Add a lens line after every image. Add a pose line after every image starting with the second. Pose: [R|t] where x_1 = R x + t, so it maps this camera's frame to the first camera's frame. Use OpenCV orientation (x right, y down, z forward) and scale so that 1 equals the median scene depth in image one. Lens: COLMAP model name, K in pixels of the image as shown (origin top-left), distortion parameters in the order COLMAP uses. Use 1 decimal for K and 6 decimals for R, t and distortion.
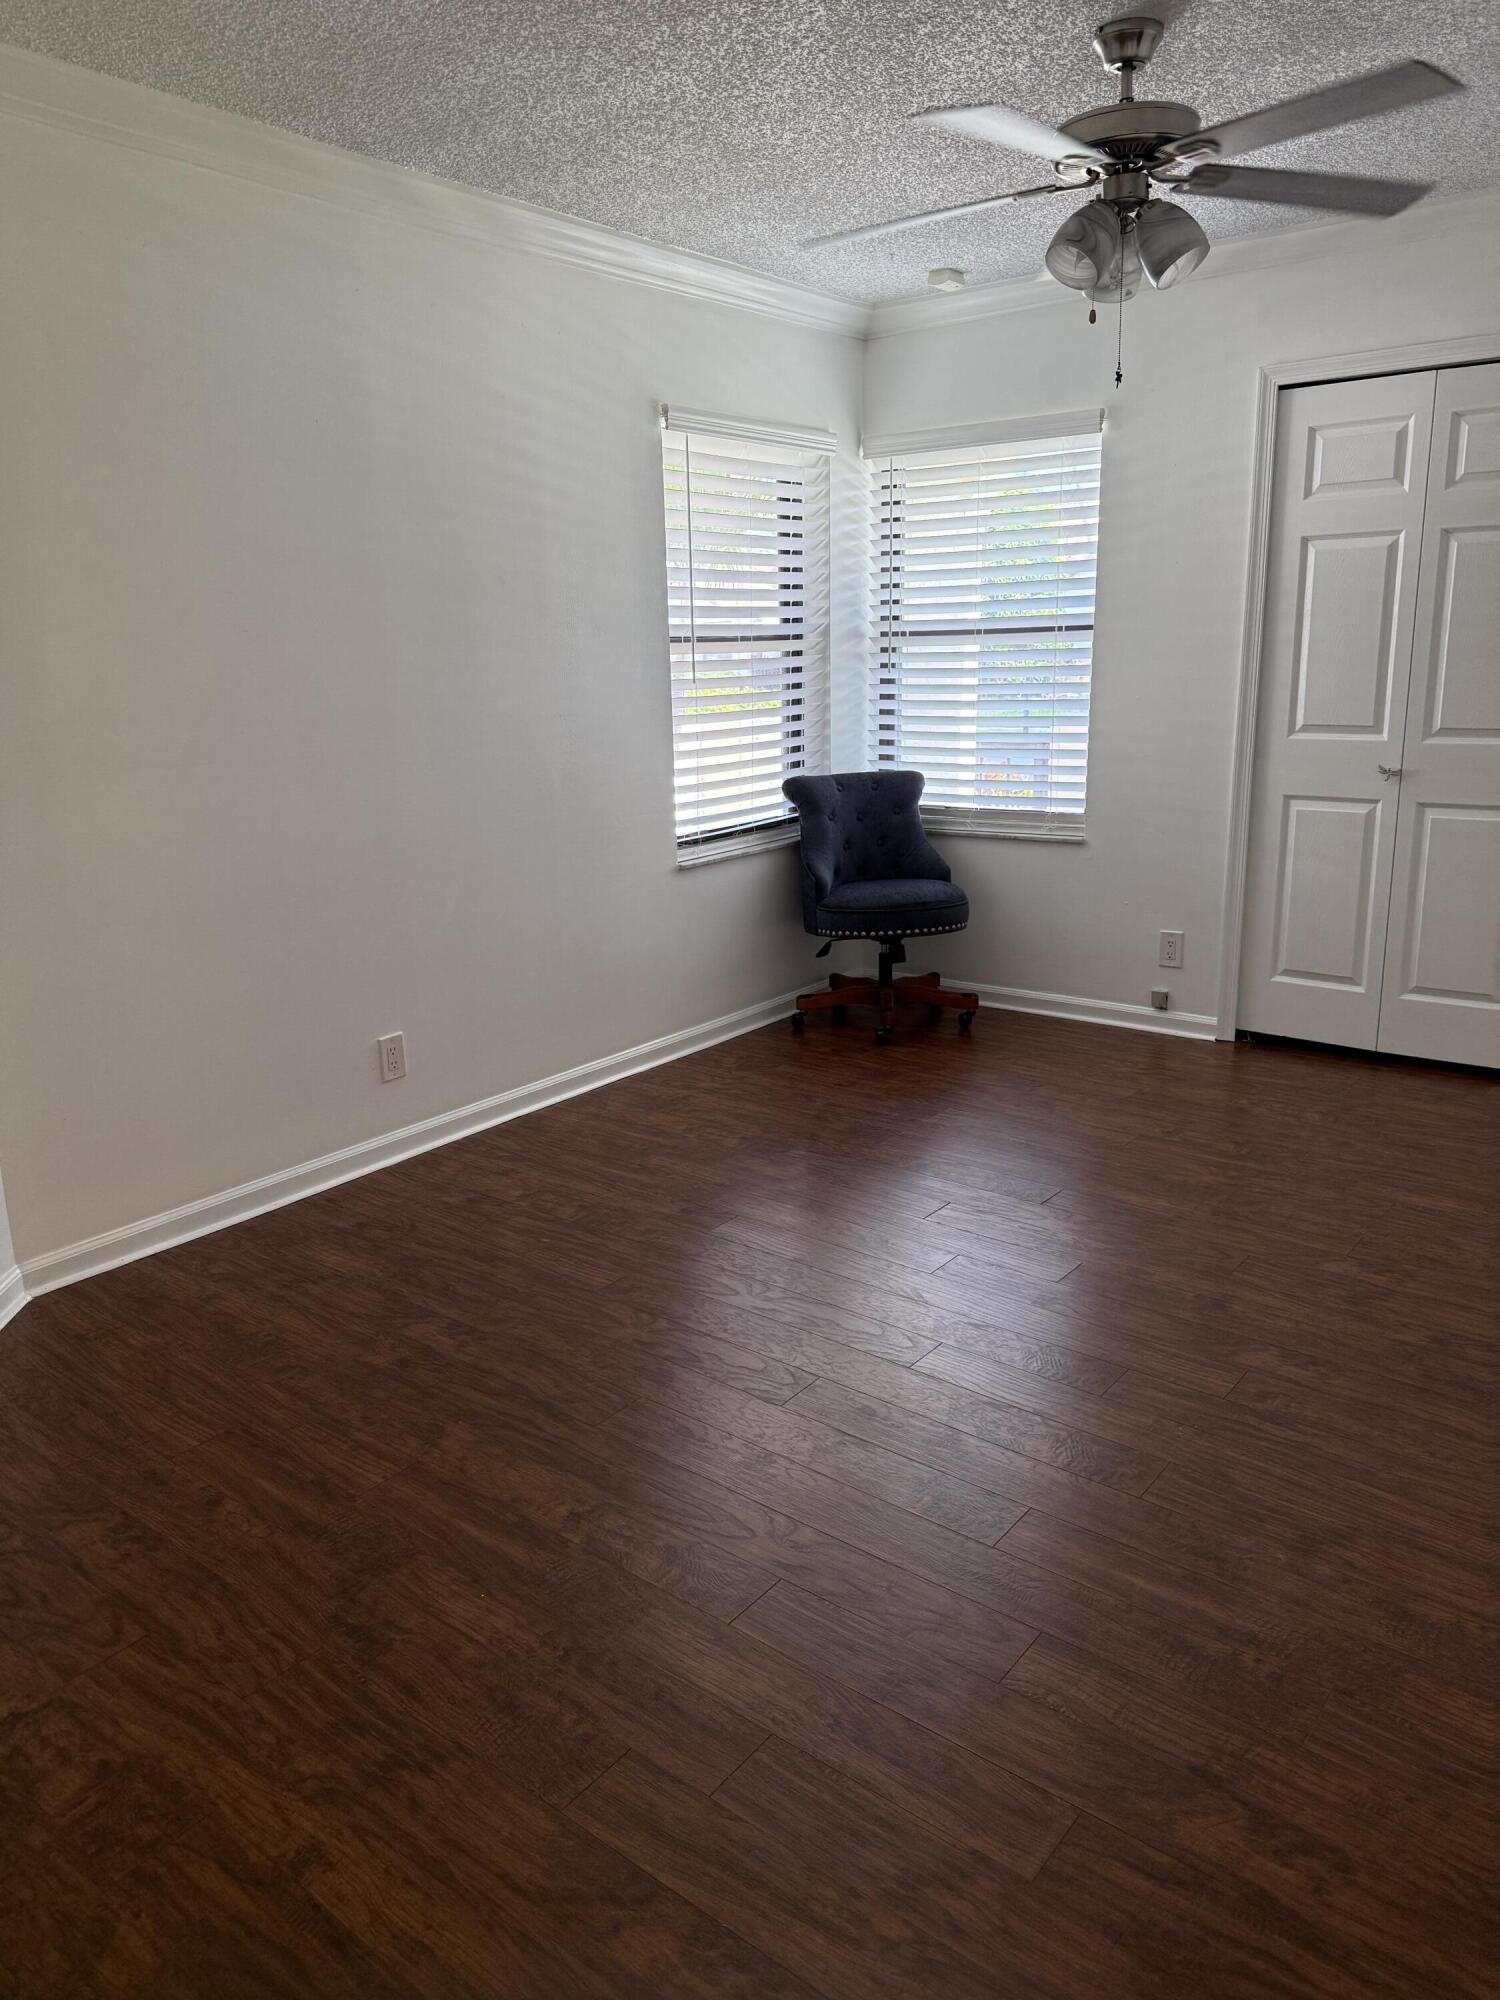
lens RADIAL K [[1418.3, 0, 676.1], [0, 1418.3, 1032.2], [0, 0, 1]] dist [0.055252, -0.054479]
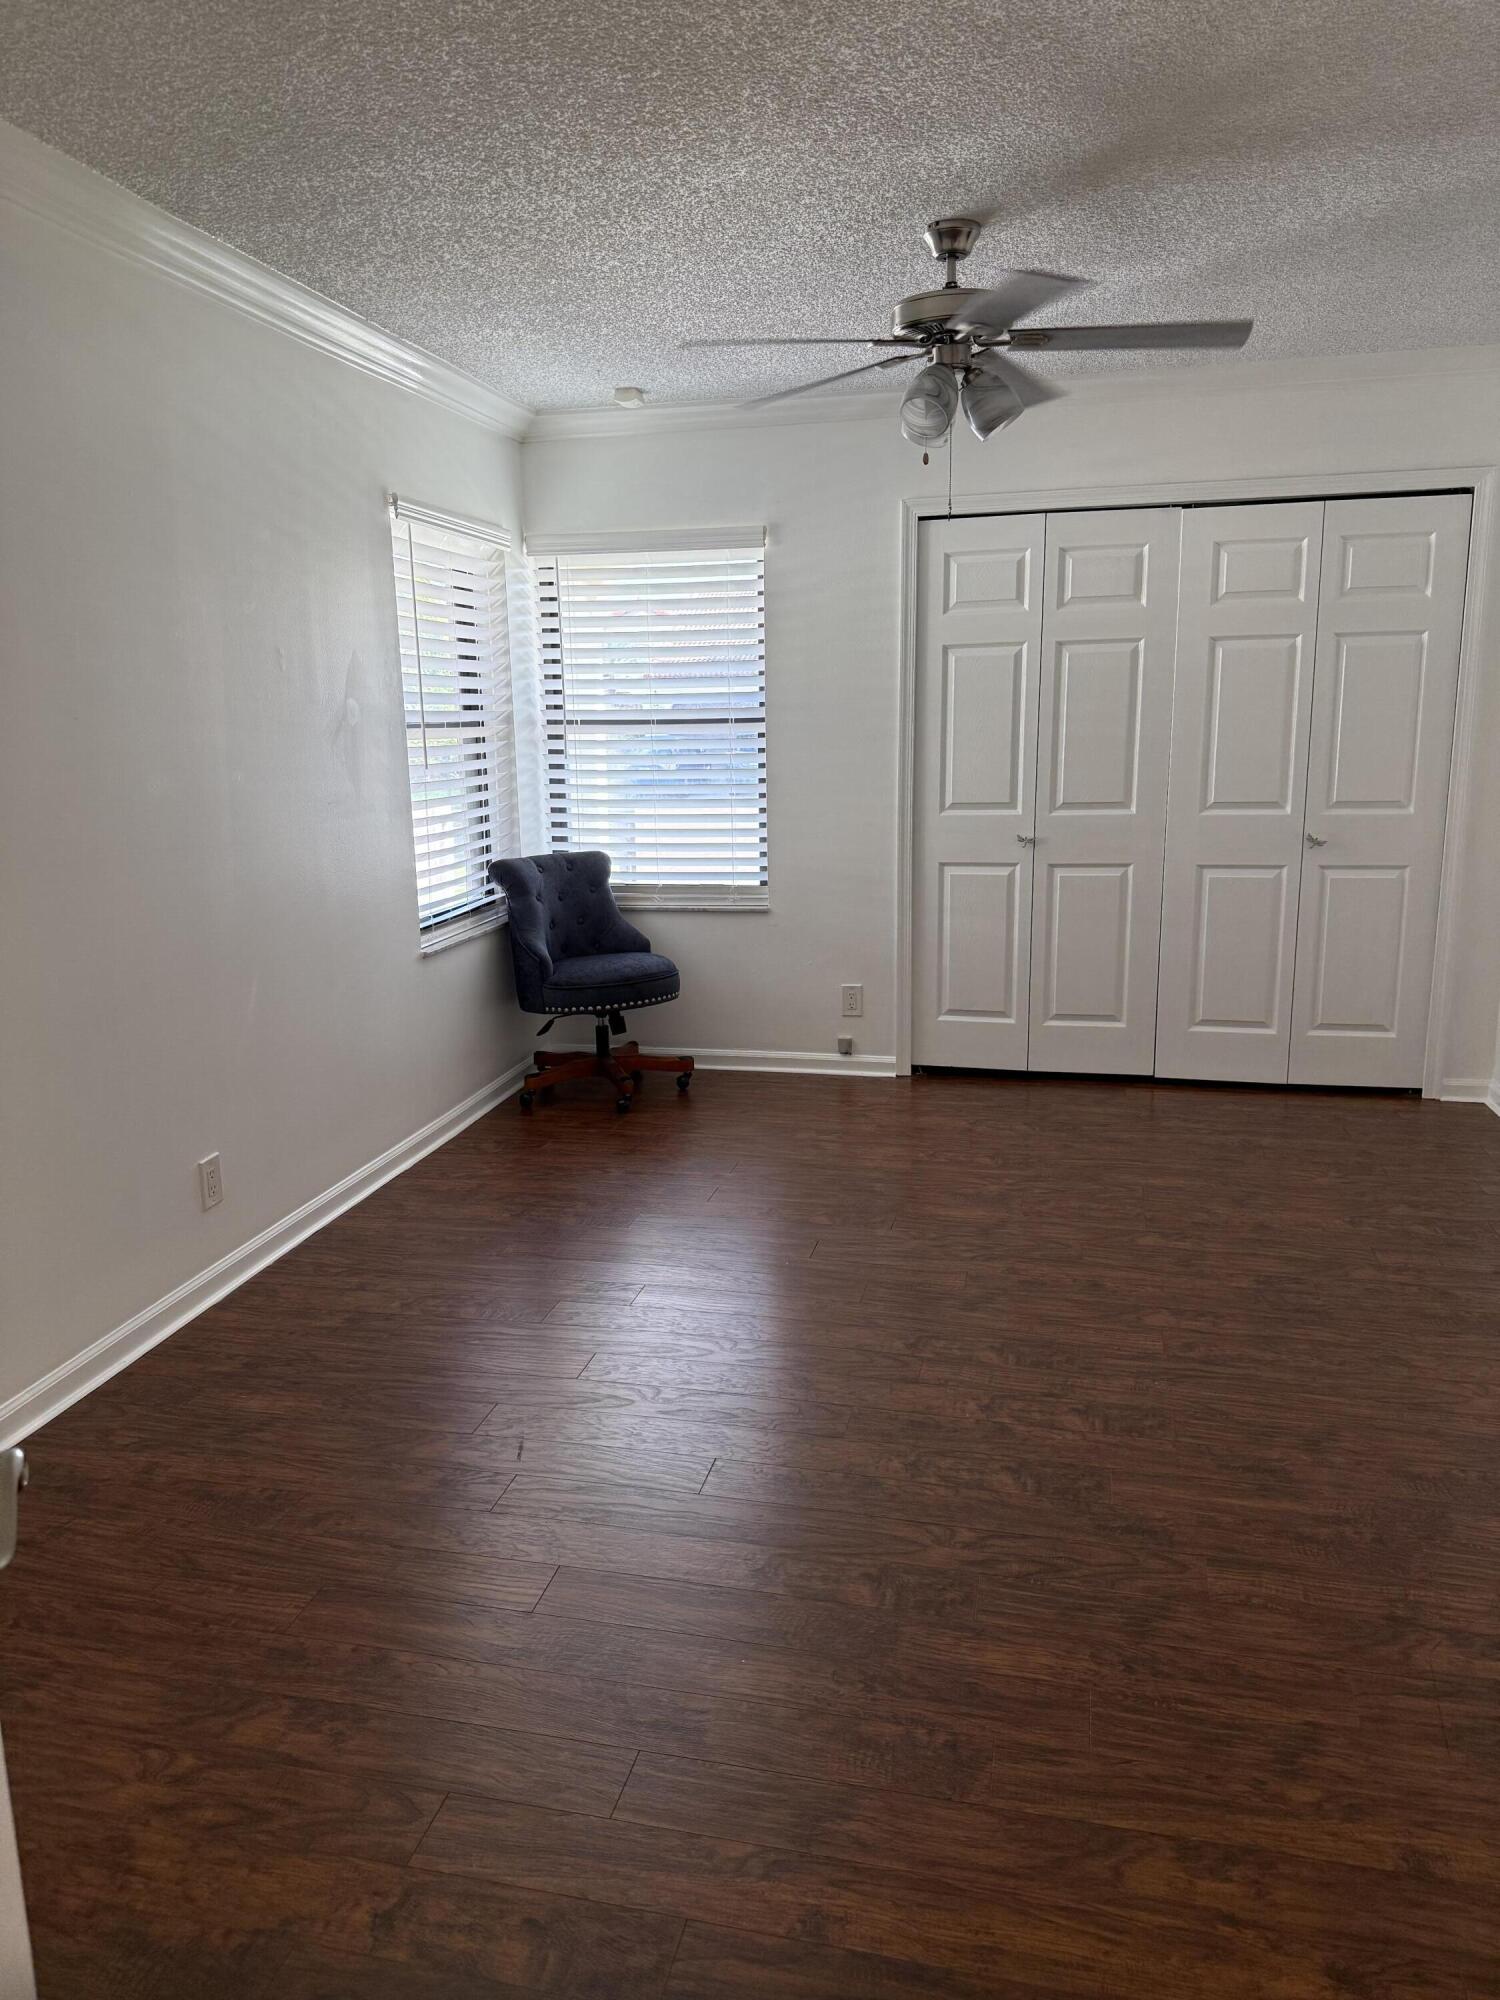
lens RADIAL K [[1418.3, 0, 758.4], [0, 1418.3, 1048.8], [0, 0, 1]] dist [0.055252, -0.054479]
pose [[0.901376, -0.093690, 0.422780, -0.207521], [0.111882, 0.993552, -0.018359, -0.008351], [-0.418334, 0.063850, 0.906046, 0.017092]]
